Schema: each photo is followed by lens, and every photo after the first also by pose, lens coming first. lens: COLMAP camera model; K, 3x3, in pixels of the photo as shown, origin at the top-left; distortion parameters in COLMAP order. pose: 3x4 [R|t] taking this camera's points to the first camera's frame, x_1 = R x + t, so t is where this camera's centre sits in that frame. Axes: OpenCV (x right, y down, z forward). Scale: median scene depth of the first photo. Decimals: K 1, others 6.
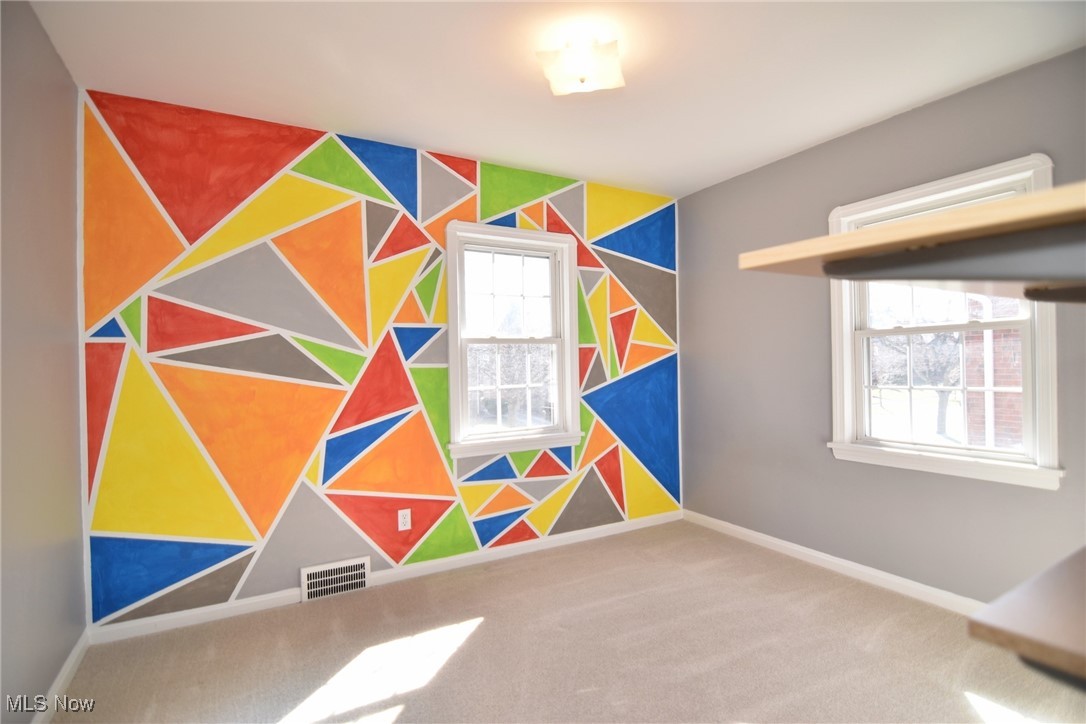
lens RADIAL K [[532.5, 0, 543.0], [0, 532.5, 362.0], [0, 0, 1]] dist [0.002611, -0.000762]
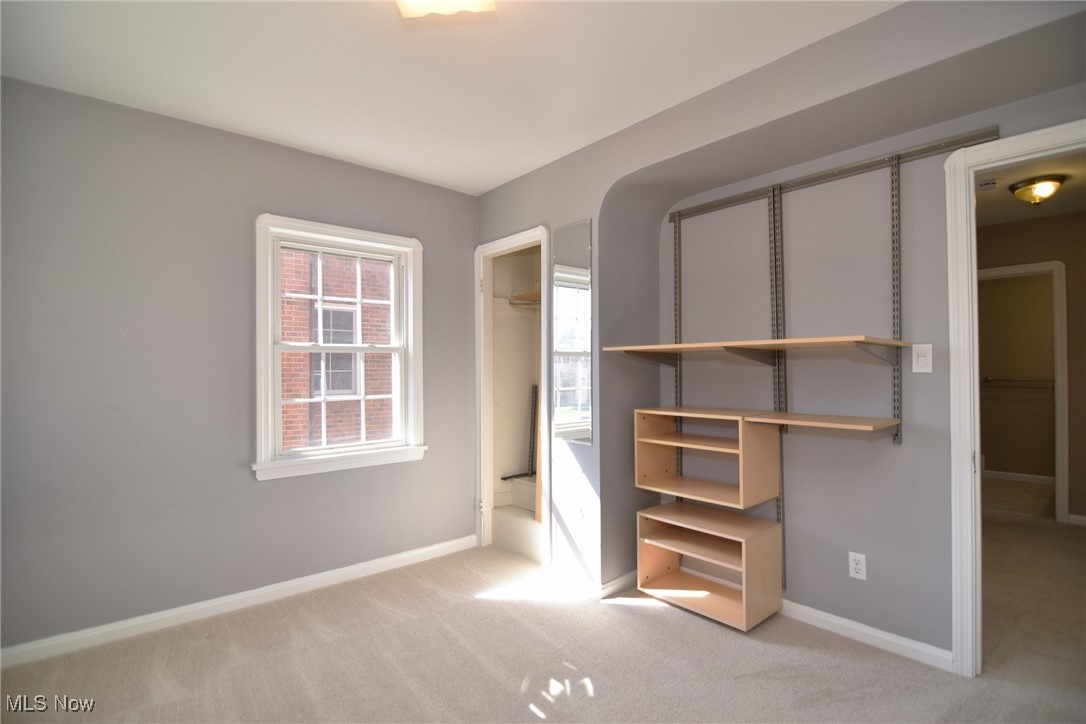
lens RADIAL K [[532.5, 0, 543.0], [0, 532.5, 362.0], [0, 0, 1]] dist [0.002611, -0.000762]
pose [[-0.178923, 0.024563, 0.983556, -0.886561], [0.002375, 0.999696, -0.024534, -0.004570], [-0.983860, -0.002054, -0.178927, 1.309501]]
